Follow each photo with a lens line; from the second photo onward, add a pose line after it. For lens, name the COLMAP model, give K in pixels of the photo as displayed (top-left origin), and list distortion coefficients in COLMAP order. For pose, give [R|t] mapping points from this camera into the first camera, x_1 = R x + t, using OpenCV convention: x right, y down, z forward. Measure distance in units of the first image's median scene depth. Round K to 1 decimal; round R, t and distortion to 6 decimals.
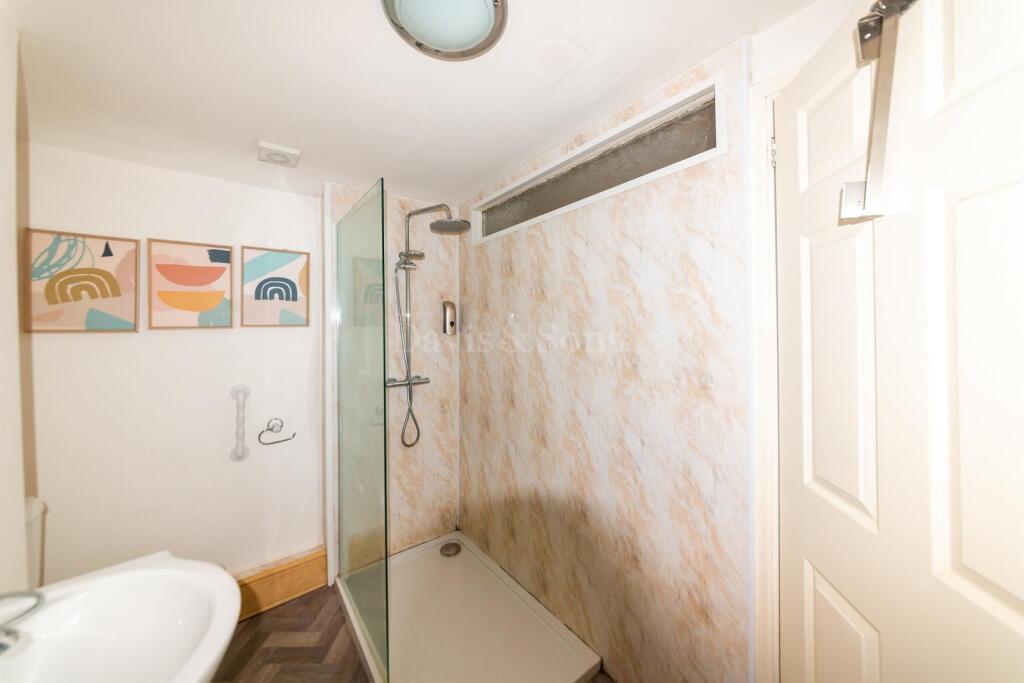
lens RADIAL K [[359.2, 0, 515.2], [0, 359.2, 329.0], [0, 0, 1]] dist [-0.006566, -0.000270]
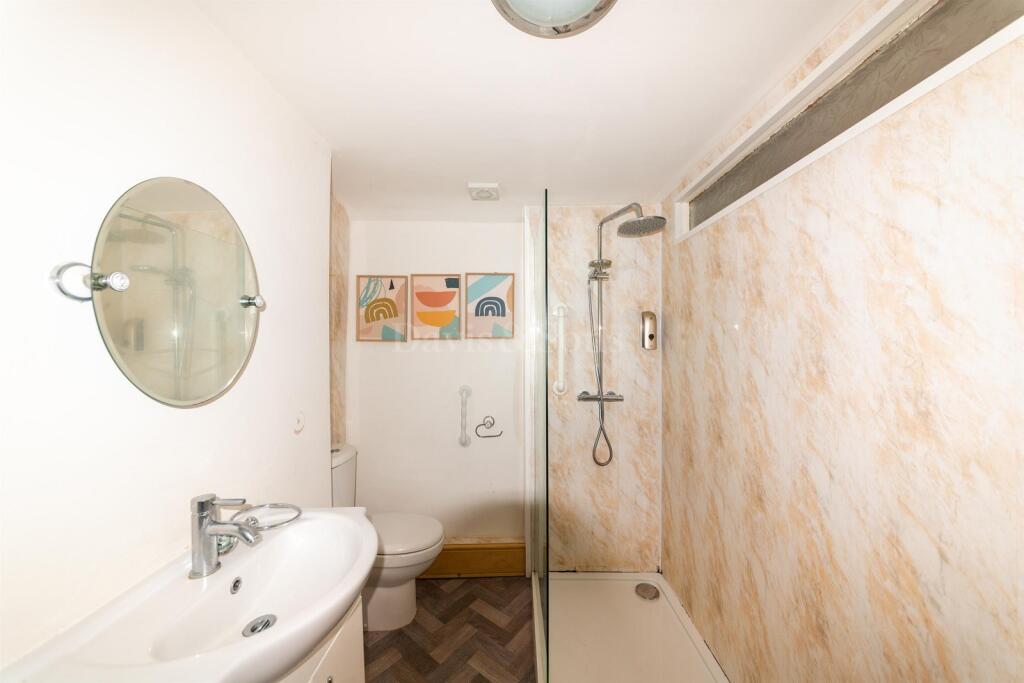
lens RADIAL K [[358.8, 0, 509.2], [0, 358.8, 339.4], [0, 0, 1]] dist [-0.006890, -0.000106]
pose [[0.790547, 0.009326, -0.612330, 0.105137], [-0.012949, 0.999915, -0.001489, -0.003103], [0.612264, 0.009106, 0.790601, 0.110206]]
